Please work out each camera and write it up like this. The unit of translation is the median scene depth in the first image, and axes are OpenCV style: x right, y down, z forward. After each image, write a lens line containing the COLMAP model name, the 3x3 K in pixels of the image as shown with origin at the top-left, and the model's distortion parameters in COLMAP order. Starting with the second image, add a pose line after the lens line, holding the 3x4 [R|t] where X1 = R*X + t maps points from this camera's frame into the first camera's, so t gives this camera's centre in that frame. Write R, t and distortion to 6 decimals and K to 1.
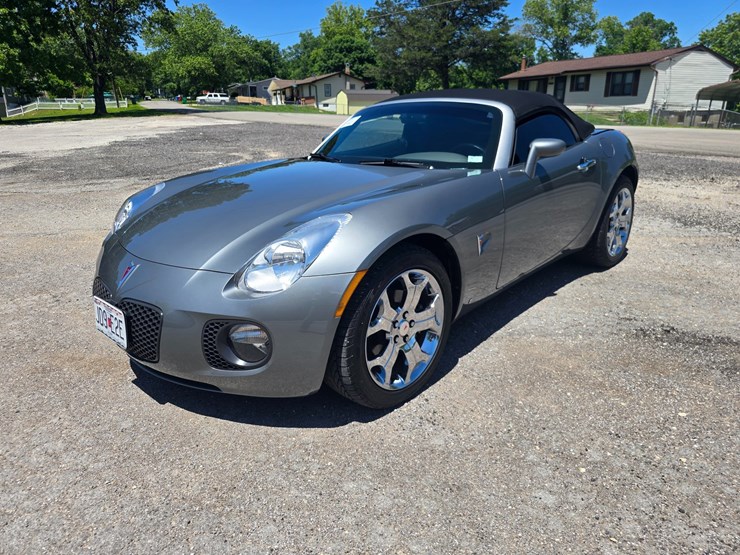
lens RADIAL K [[513.9, 0, 364.4], [0, 513.9, 255.8], [0, 0, 1]] dist [0.035426, -0.032496]
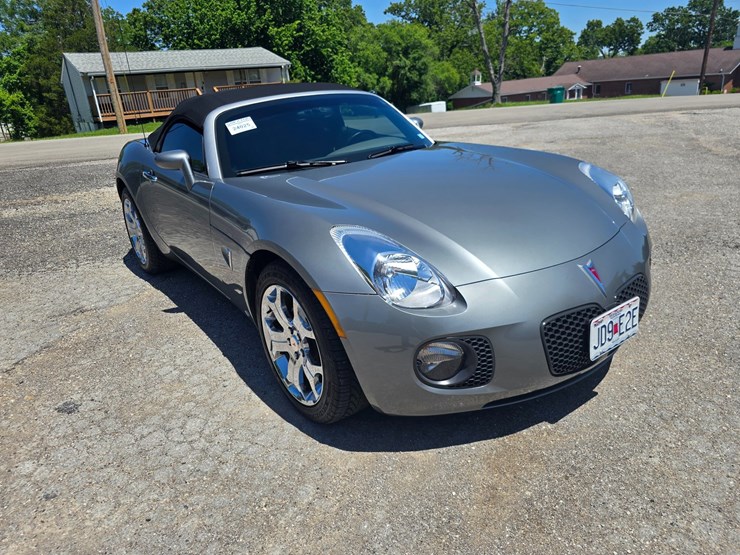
lens RADIAL K [[521.4, 0, 366.0], [0, 521.4, 276.7], [0, 0, 1]] dist [0.029826, -0.026132]
pose [[0.189723, -0.339911, 0.921122, -0.120905], [0.338552, 0.903273, 0.263593, -0.029497], [-0.921622, 0.261838, 0.286449, 0.097935]]
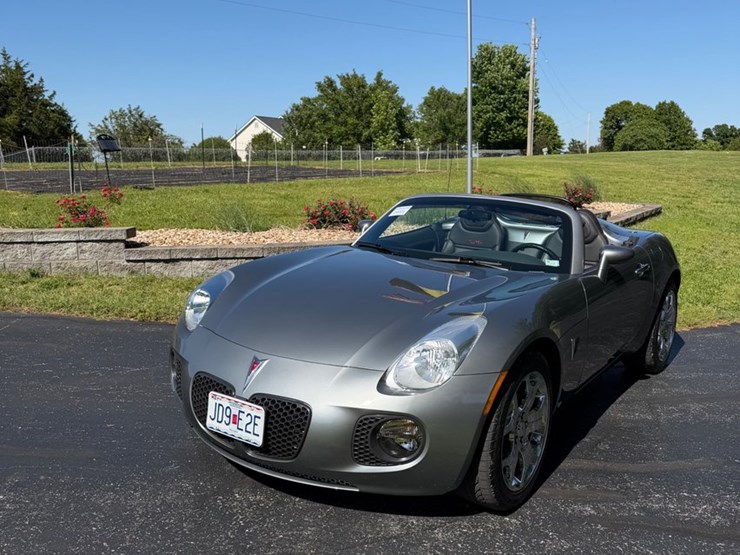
lens RADIAL K [[710.0, 0, 370.7], [0, 710.0, 261.8], [0, 0, 1]] dist [0.082481, 0.000000]
pose [[0.986935, 0.047458, 0.153969, -0.040530], [-0.027648, 0.991345, -0.128341, -0.000058], [-0.158727, 0.122408, 0.979705, -0.036287]]
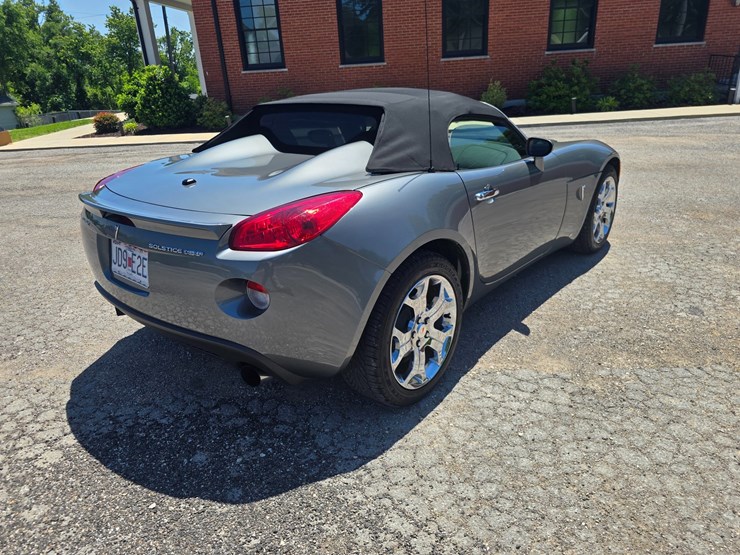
lens RADIAL K [[514.9, 0, 362.4], [0, 514.9, 272.9], [0, 0, 1]] dist [0.035052, -0.032662]
pose [[-0.996120, 0.083633, -0.027377, 0.036293], [0.050268, 0.796127, 0.603038, -0.088194], [0.072229, 0.599322, -0.797242, 0.275886]]
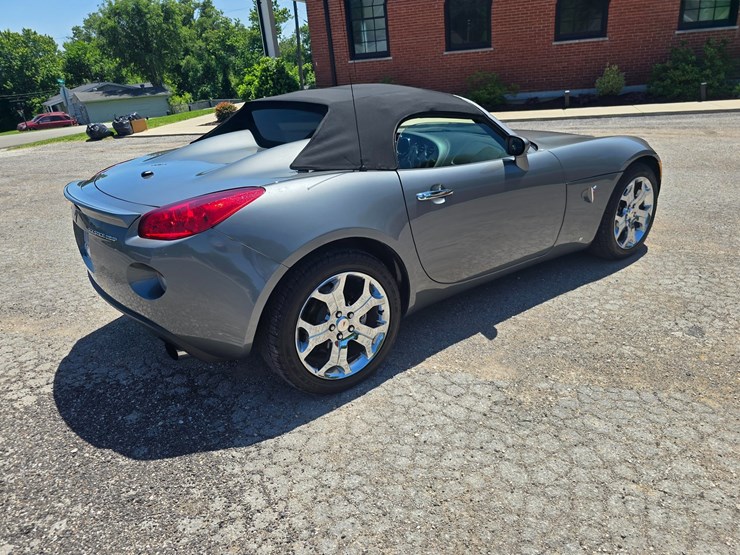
lens RADIAL K [[514.9, 0, 364.8], [0, 514.9, 272.6], [0, 0, 1]] dist [0.035052, -0.032662]
pose [[-0.980668, 0.015768, 0.195043, 0.001087], [0.132203, 0.788252, 0.600983, -0.088259], [-0.144267, 0.615150, -0.775098, 0.276897]]
